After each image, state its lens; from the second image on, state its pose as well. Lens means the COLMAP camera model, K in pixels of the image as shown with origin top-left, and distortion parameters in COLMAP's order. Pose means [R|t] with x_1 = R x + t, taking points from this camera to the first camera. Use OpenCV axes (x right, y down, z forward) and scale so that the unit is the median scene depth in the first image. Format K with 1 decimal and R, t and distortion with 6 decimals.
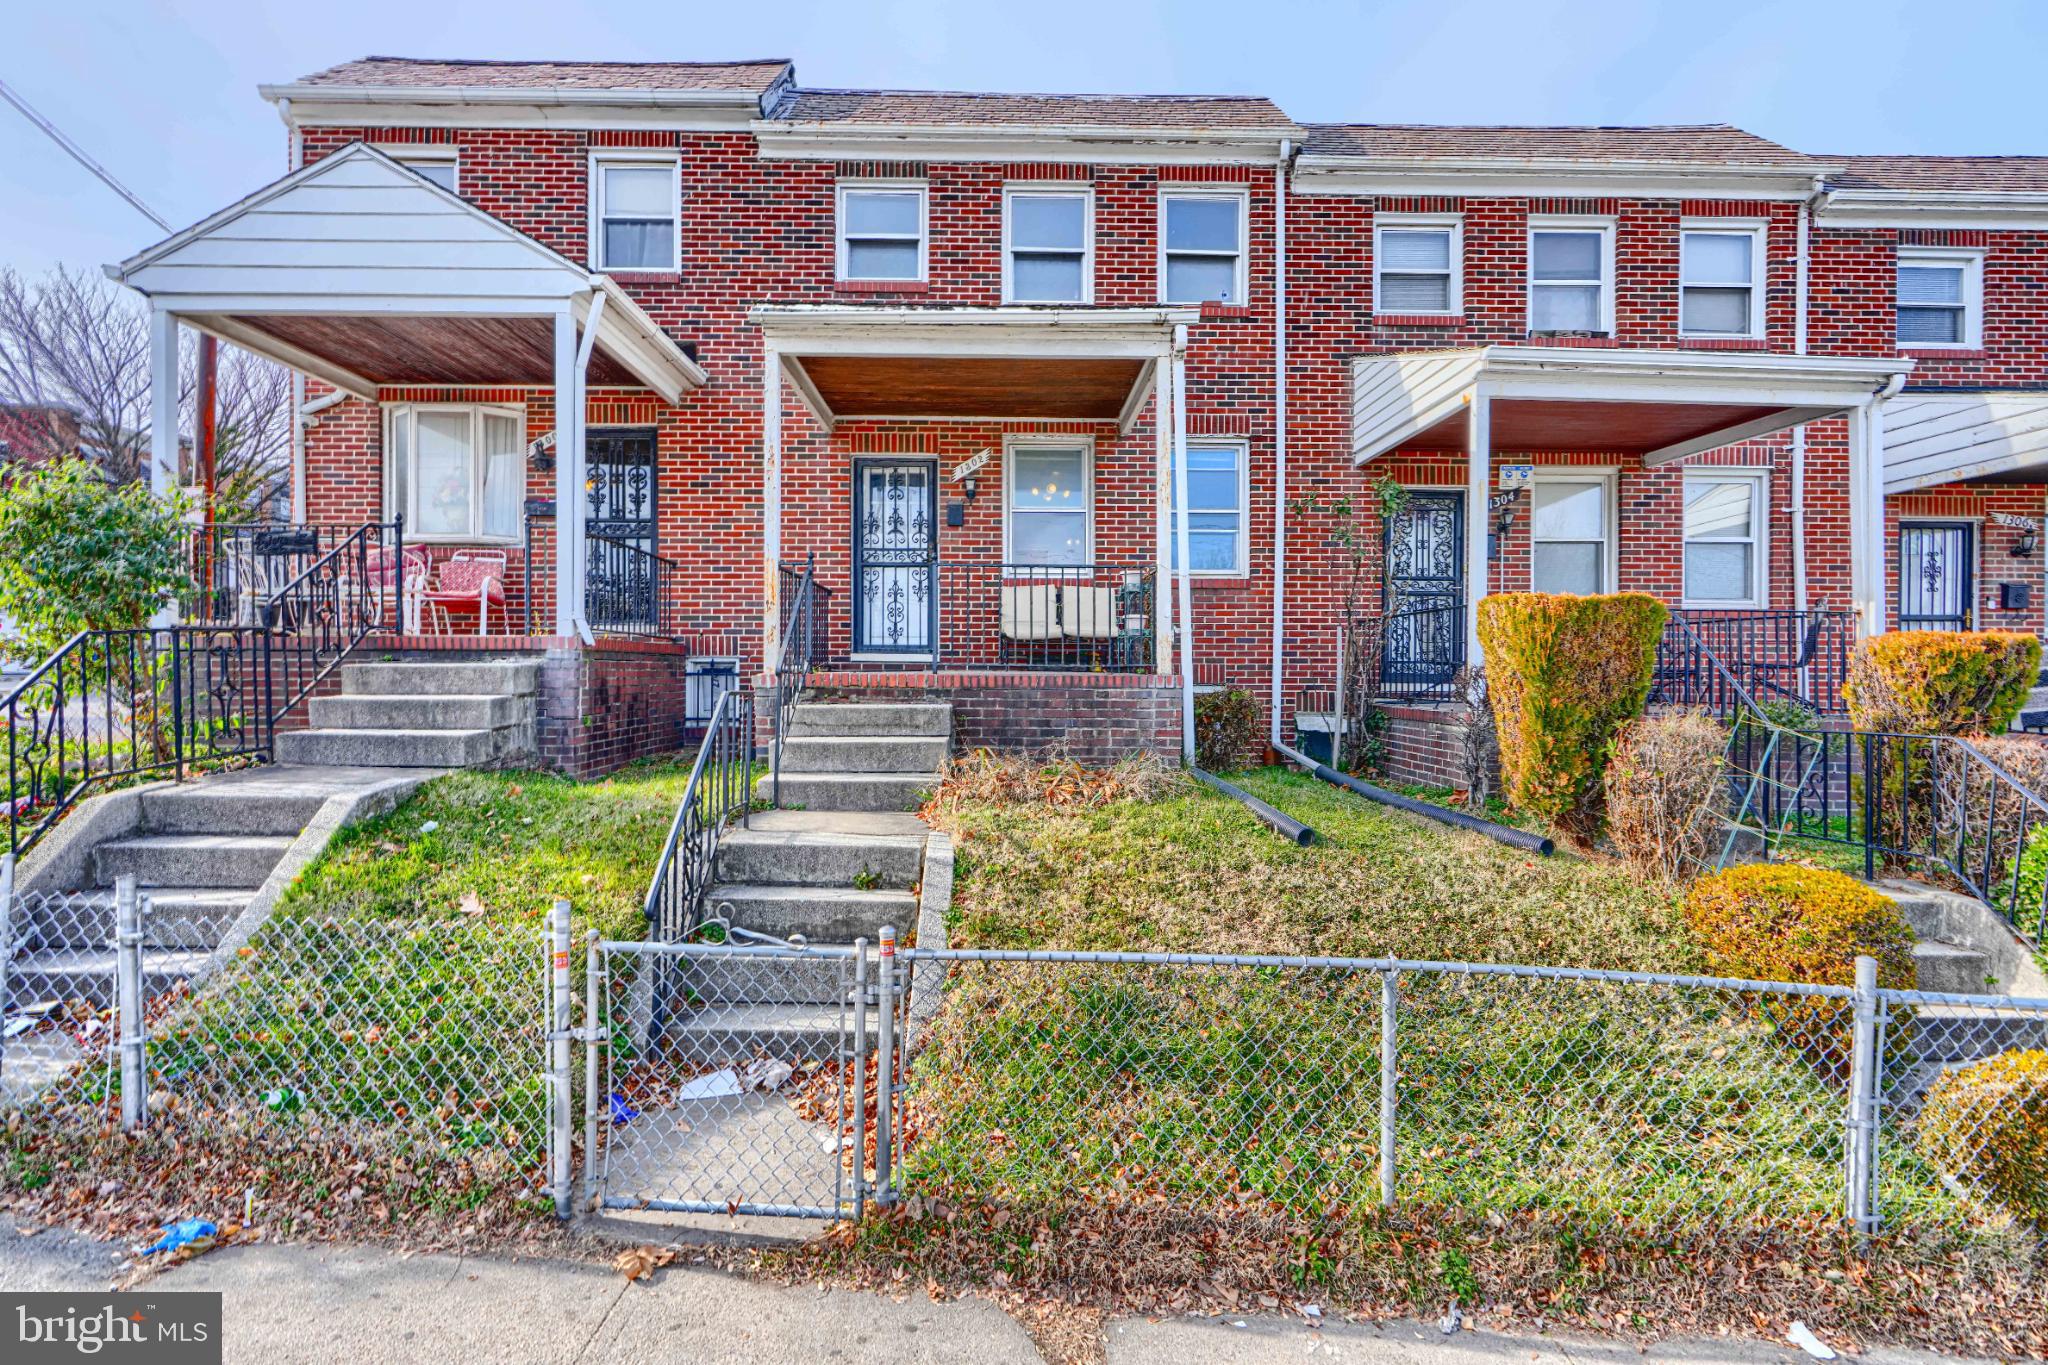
lens RADIAL K [[932.0, 0, 1012.9], [0, 932.0, 681.3], [0, 0, 1]] dist [0.000497, -0.000018]
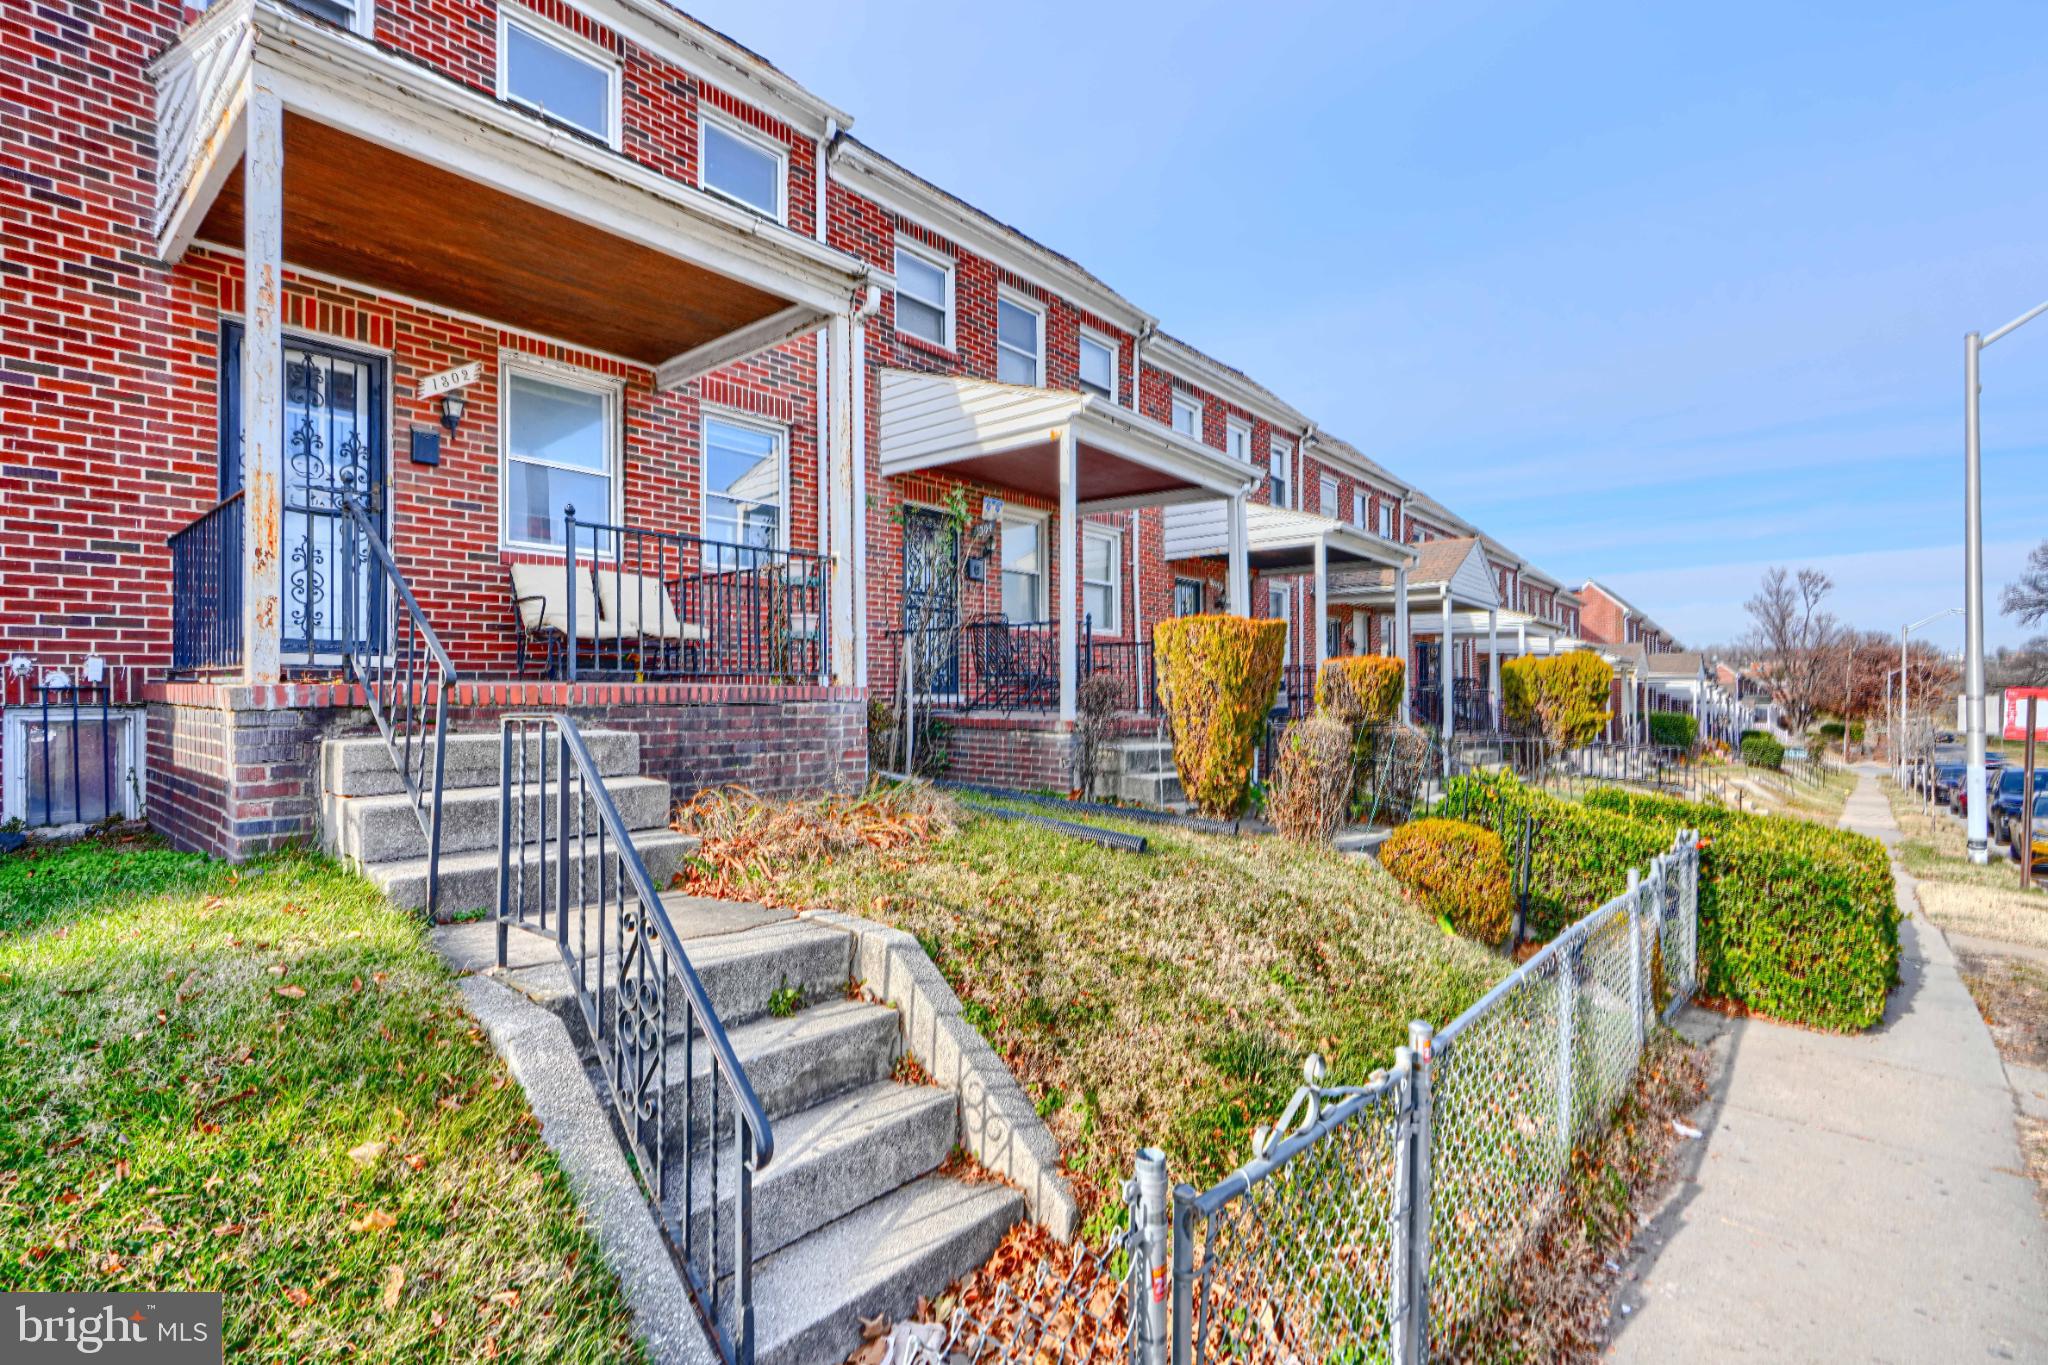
lens RADIAL K [[932.0, 0, 1021.0], [0, 932.0, 683.1], [0, 0, 1]] dist [0.000497, -0.000018]
pose [[0.660557, 0.002431, 0.750772, -0.281090], [0.006612, 0.999937, -0.009055, -0.000224], [-0.750747, 0.010946, 0.660499, 0.234706]]
